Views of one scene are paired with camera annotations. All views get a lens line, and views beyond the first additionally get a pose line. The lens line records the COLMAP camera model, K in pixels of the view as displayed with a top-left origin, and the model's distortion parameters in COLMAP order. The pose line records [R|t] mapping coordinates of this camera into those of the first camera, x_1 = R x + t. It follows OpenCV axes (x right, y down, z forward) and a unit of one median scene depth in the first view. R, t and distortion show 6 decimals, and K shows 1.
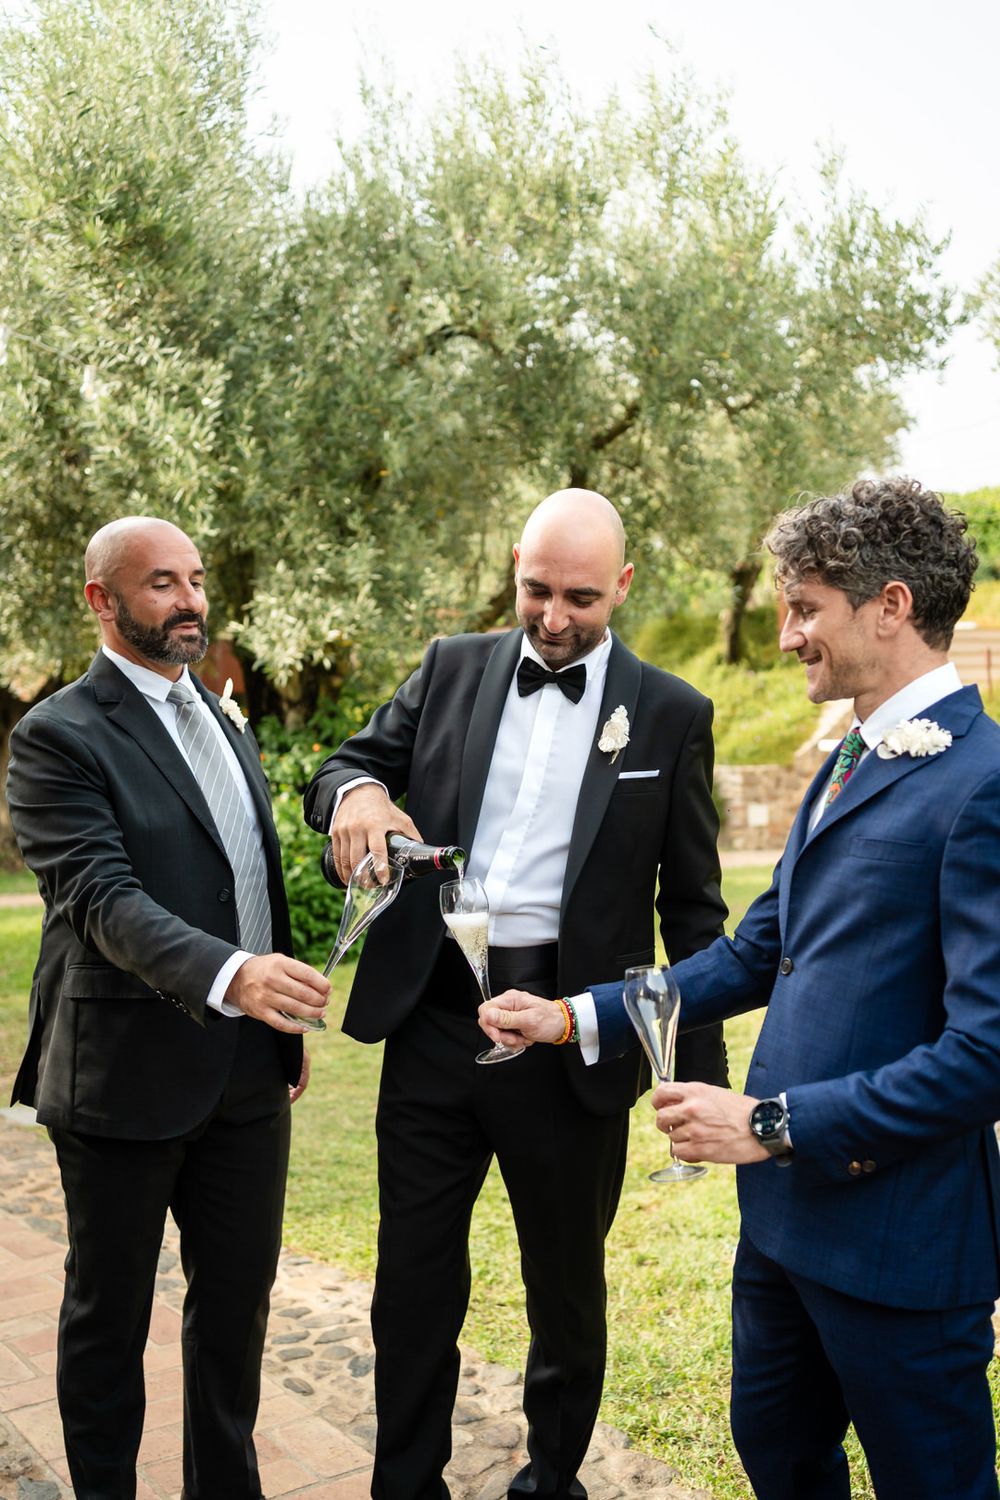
lens RADIAL K [[1475.9, 0, 500.0], [0, 1475.9, 750.0], [0, 0, 1]] dist [0.001076, 0.011174]
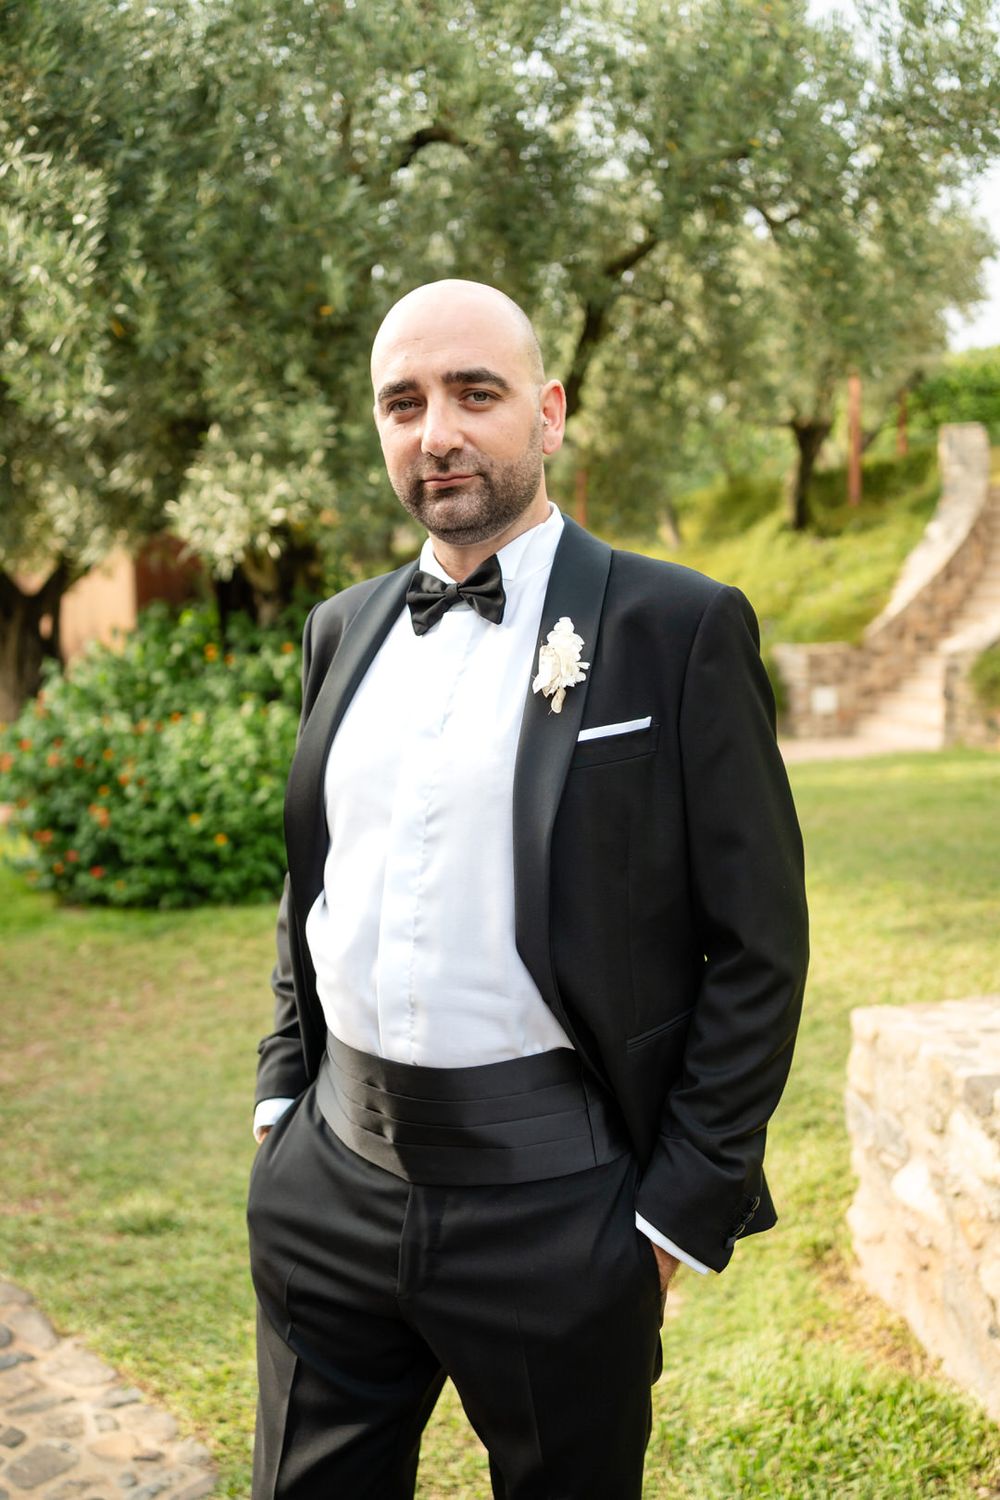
lens RADIAL K [[1475.9, 0, 500.0], [0, 1475.9, 750.0], [0, 0, 1]] dist [0.001076, 0.011174]
pose [[0.998333, -0.017276, -0.055073, 0.052579], [0.021992, 0.996034, 0.086217, -0.016158], [0.053365, -0.087284, 0.994753, 0.177621]]
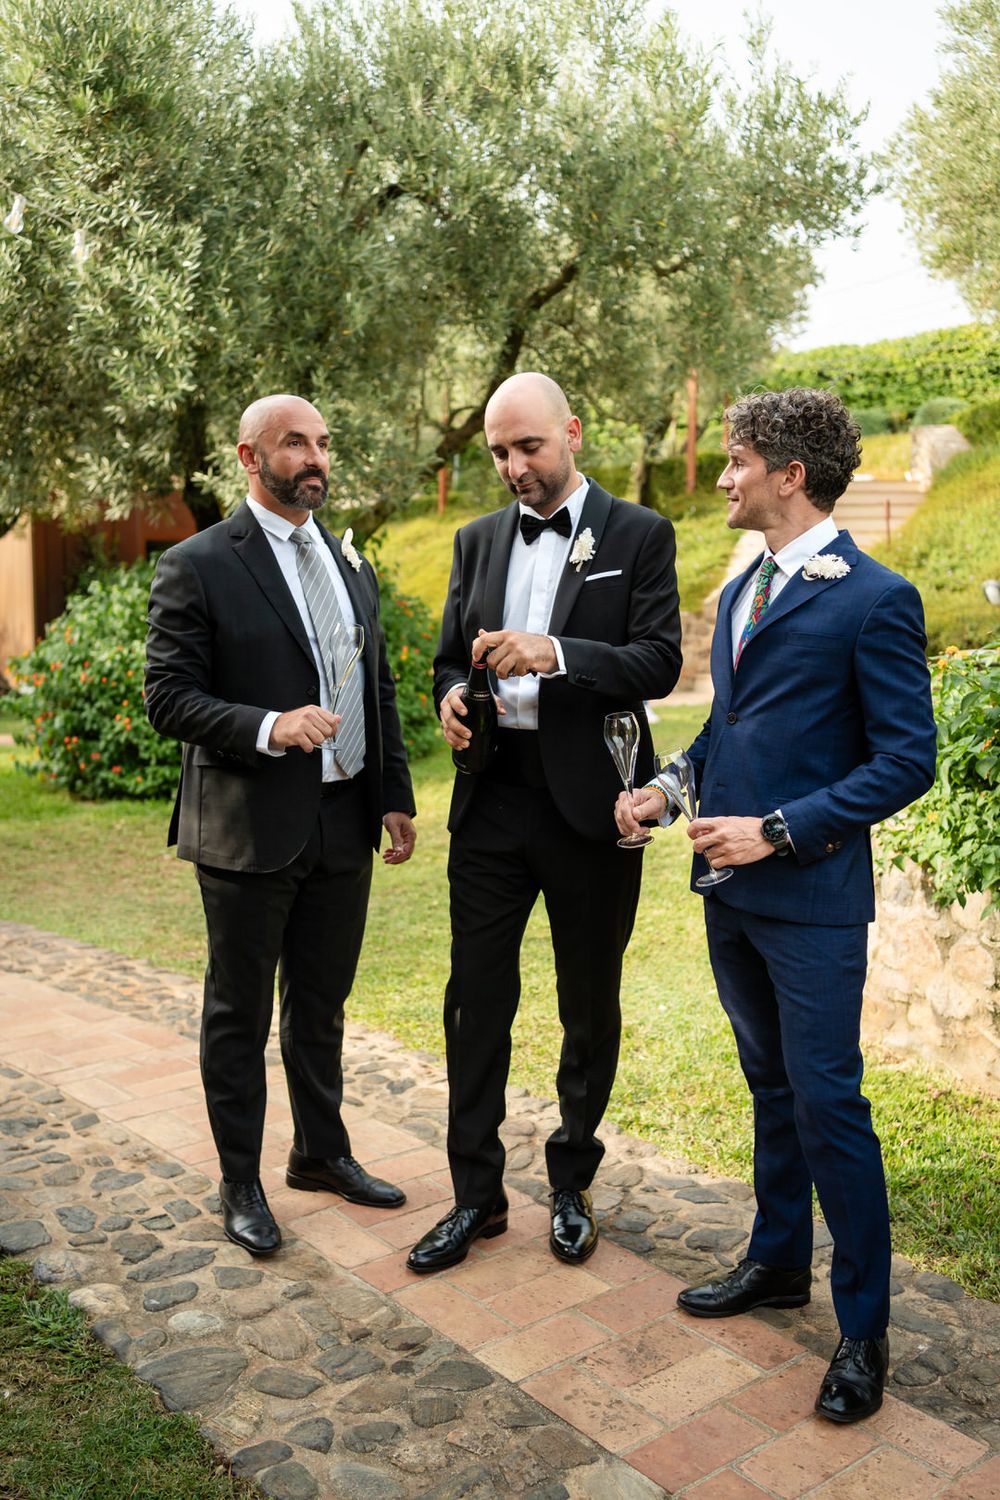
lens RADIAL K [[1483.9, 0, 491.0], [0, 1483.9, 740.1], [0, 0, 1]] dist [0.005241, 0.011732]
pose [[0.997769, -0.006401, 0.066449, -0.044802], [0.000194, 0.995666, 0.092996, 0.006134], [-0.066756, -0.092775, 0.993447, -0.097811]]
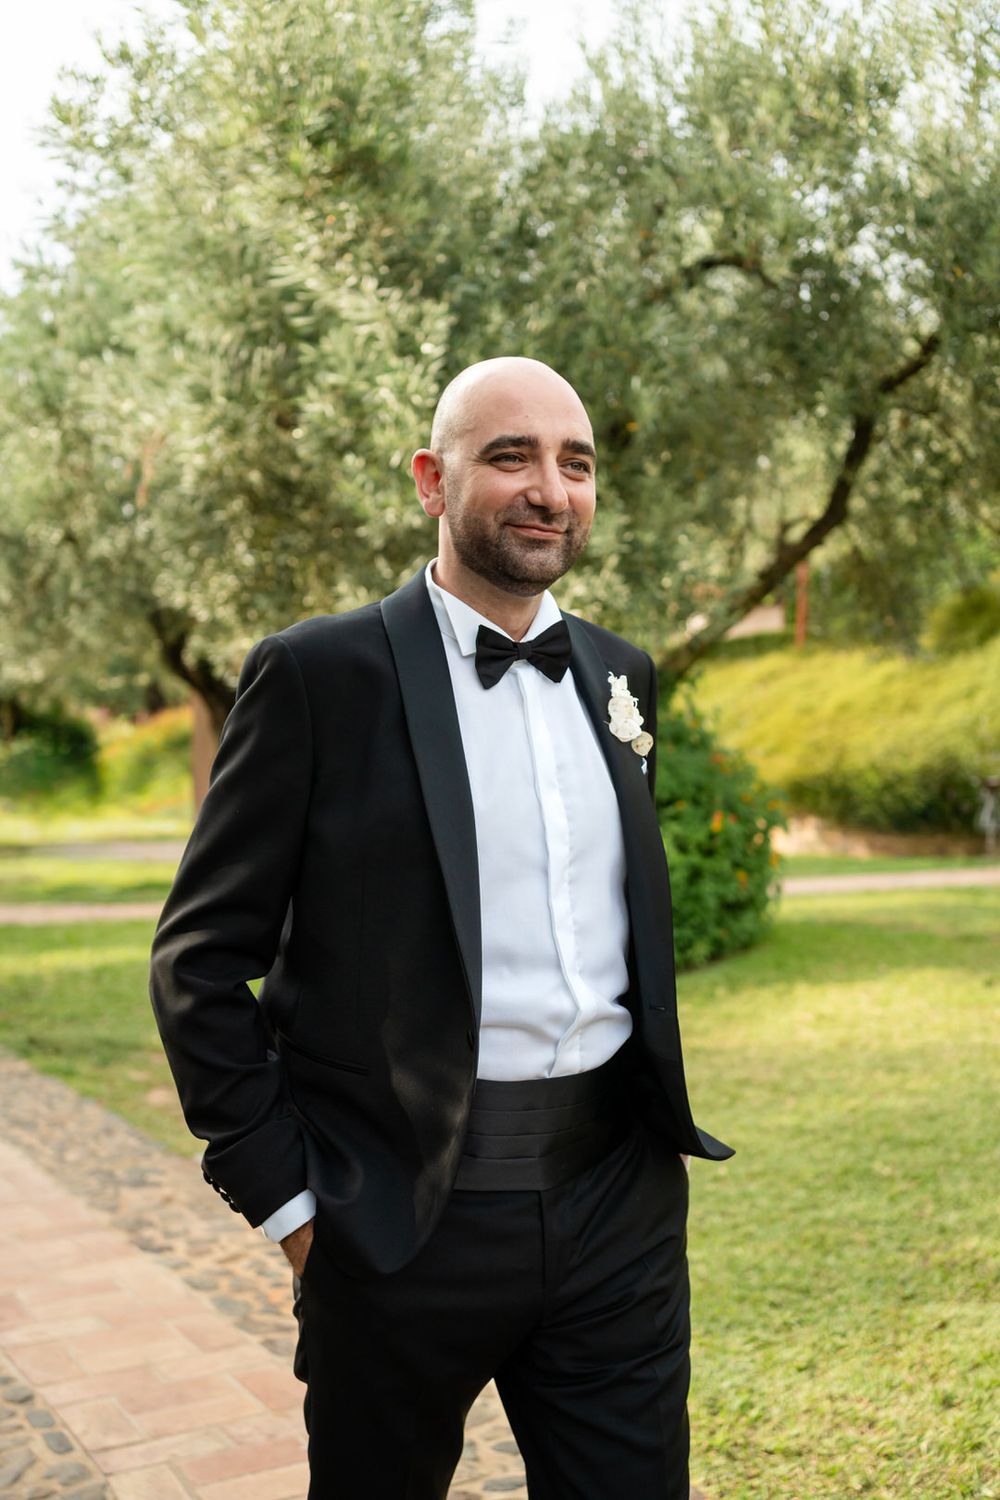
lens RADIAL K [[1595.7, 0, 512.6], [0, 1595.7, 760.6], [0, 0, 1]] dist [0.002081, 0.012648]
pose [[0.987465, 0.003281, -0.157803, -0.000491], [-0.001225, 0.999913, 0.013128, -0.005379], [0.157832, -0.012770, 0.987383, 0.066944]]
